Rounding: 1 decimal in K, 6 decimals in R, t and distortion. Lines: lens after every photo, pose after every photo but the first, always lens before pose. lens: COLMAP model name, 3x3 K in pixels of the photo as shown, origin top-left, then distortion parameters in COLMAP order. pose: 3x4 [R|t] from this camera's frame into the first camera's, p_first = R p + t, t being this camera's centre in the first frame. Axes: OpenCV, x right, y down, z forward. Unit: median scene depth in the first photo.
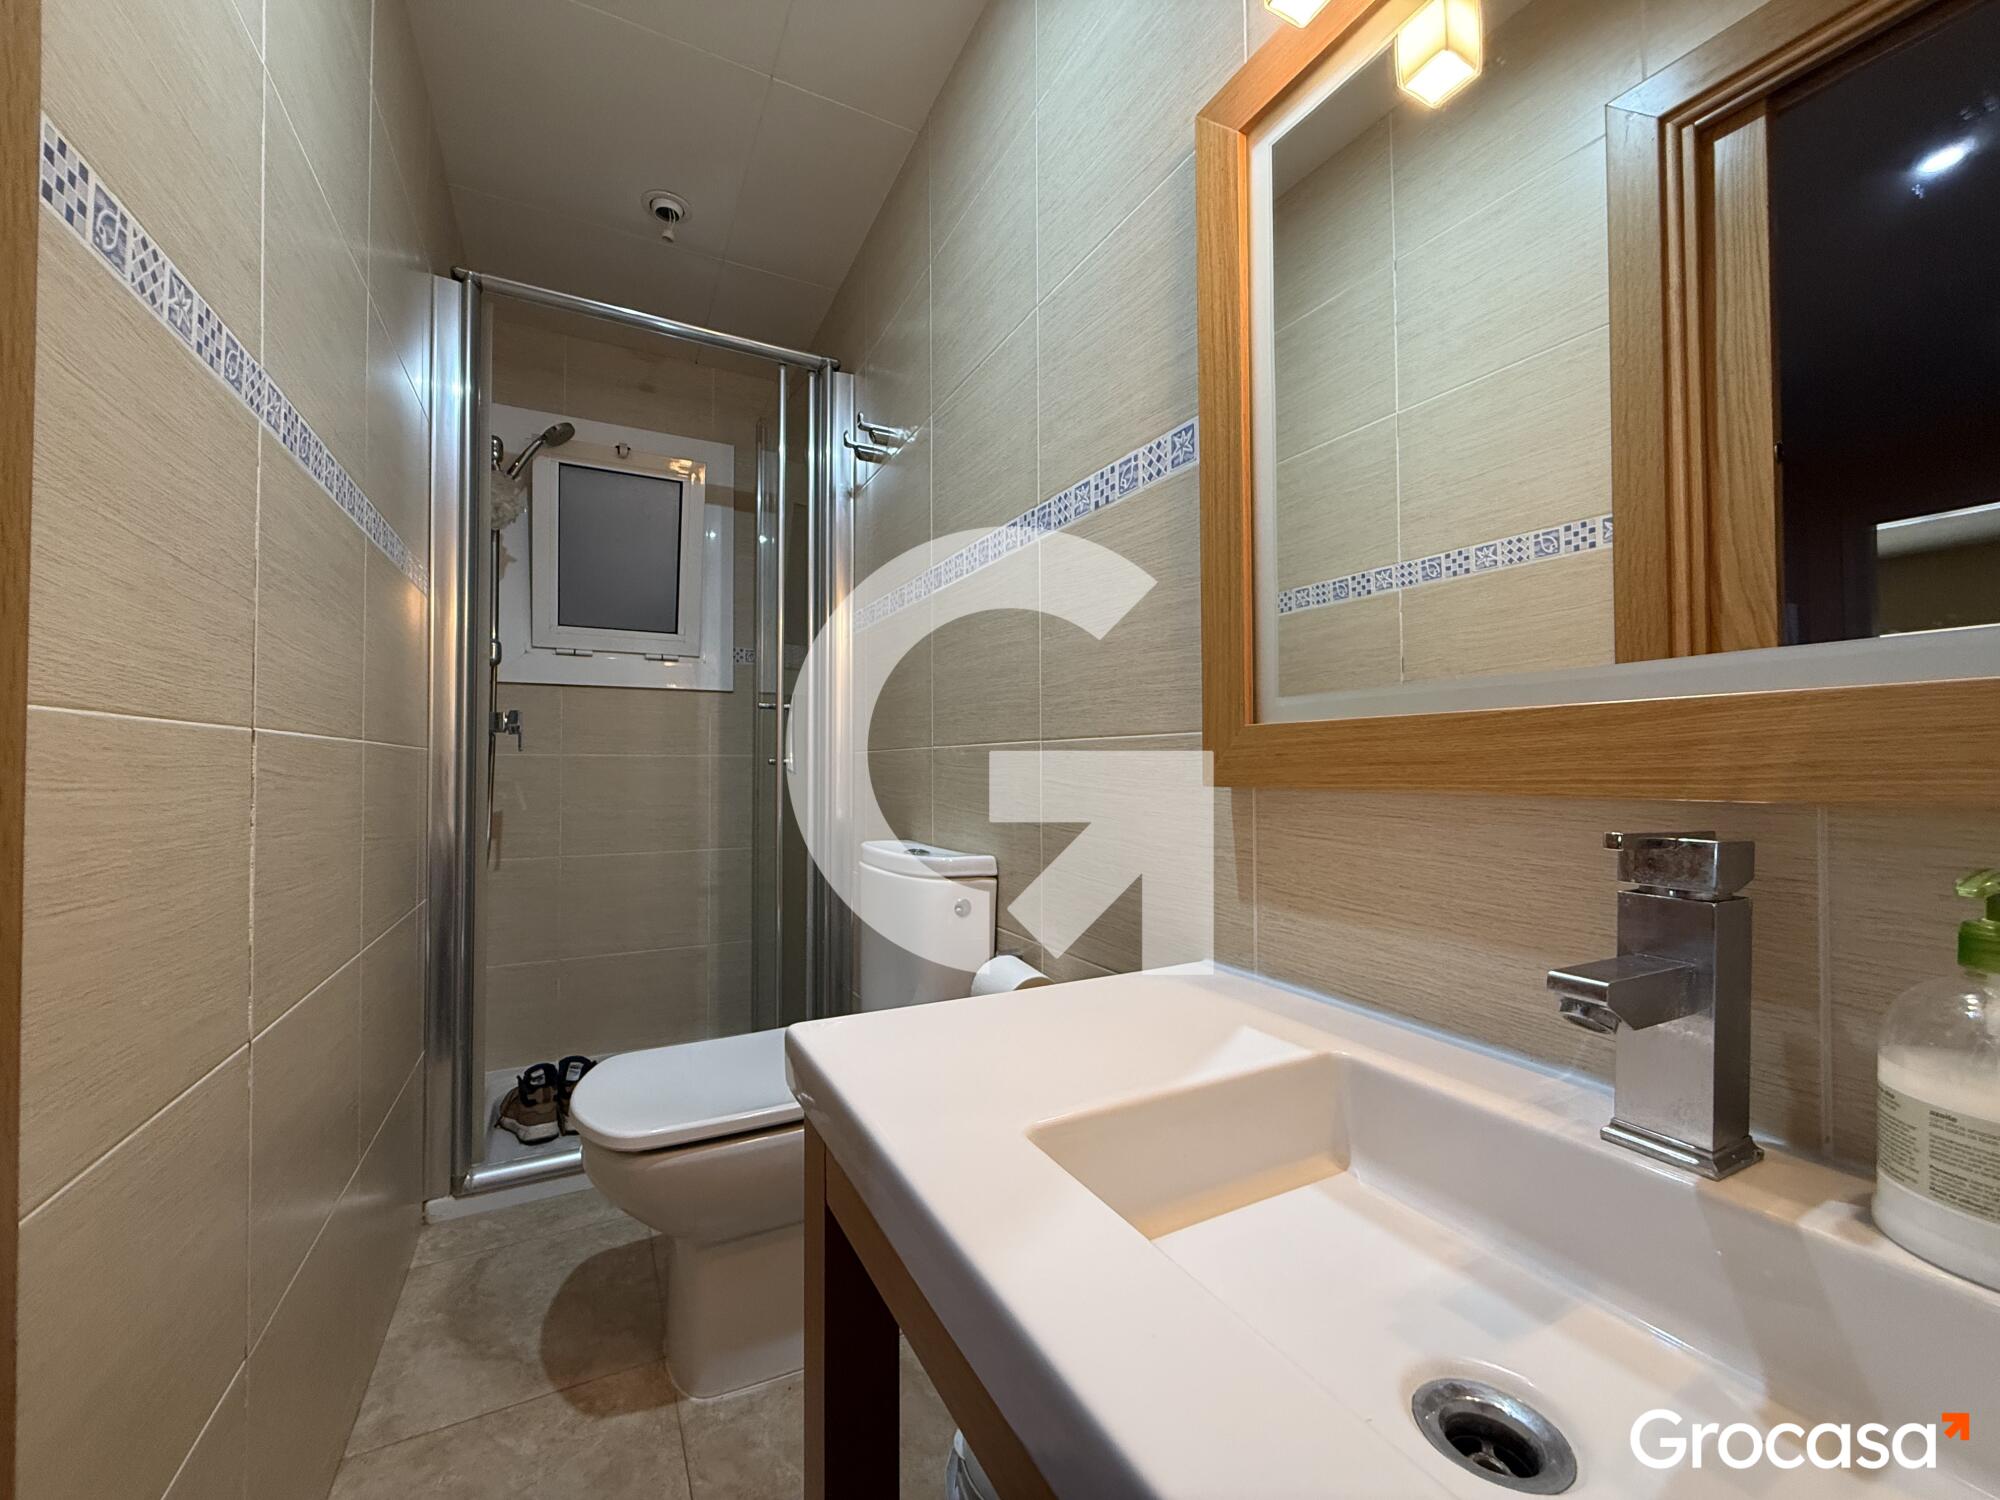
lens RADIAL K [[795.8, 0, 998.1], [0, 795.8, 754.1], [0, 0, 1]] dist [0.000296, -0.000042]
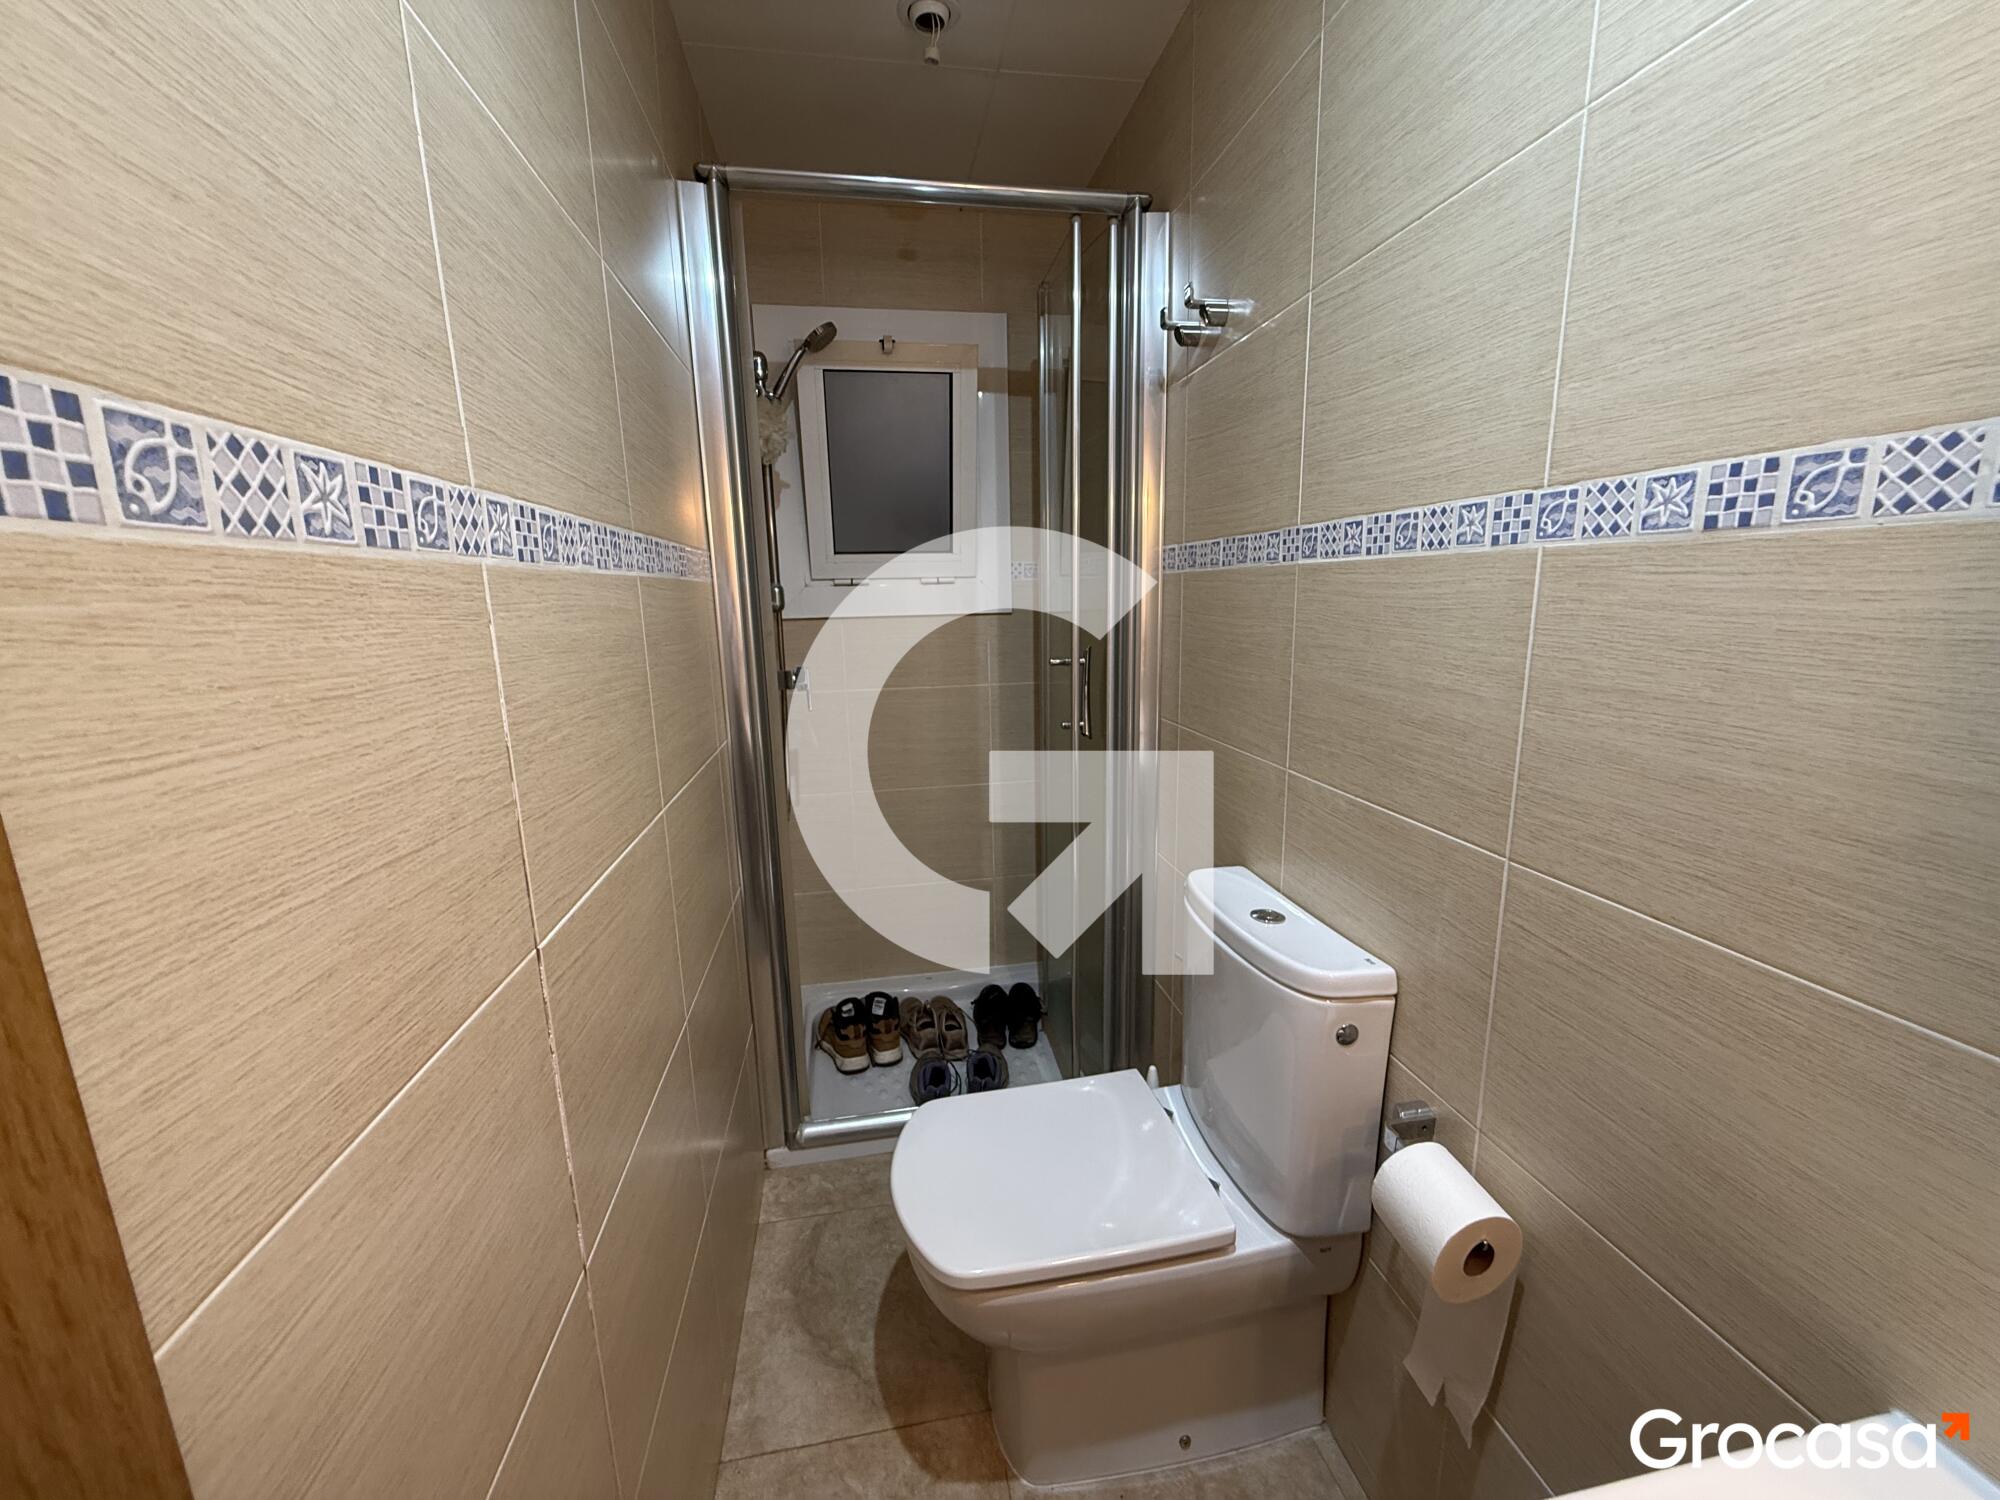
lens RADIAL K [[795.8, 0, 998.2], [0, 795.8, 750.0], [0, 0, 1]] dist [0.000296, -0.000042]
pose [[0.953292, 0.041591, -0.299175, -0.139124], [0.024895, 0.976286, 0.215050, -0.231356], [0.301024, -0.212453, 0.929650, 0.243497]]
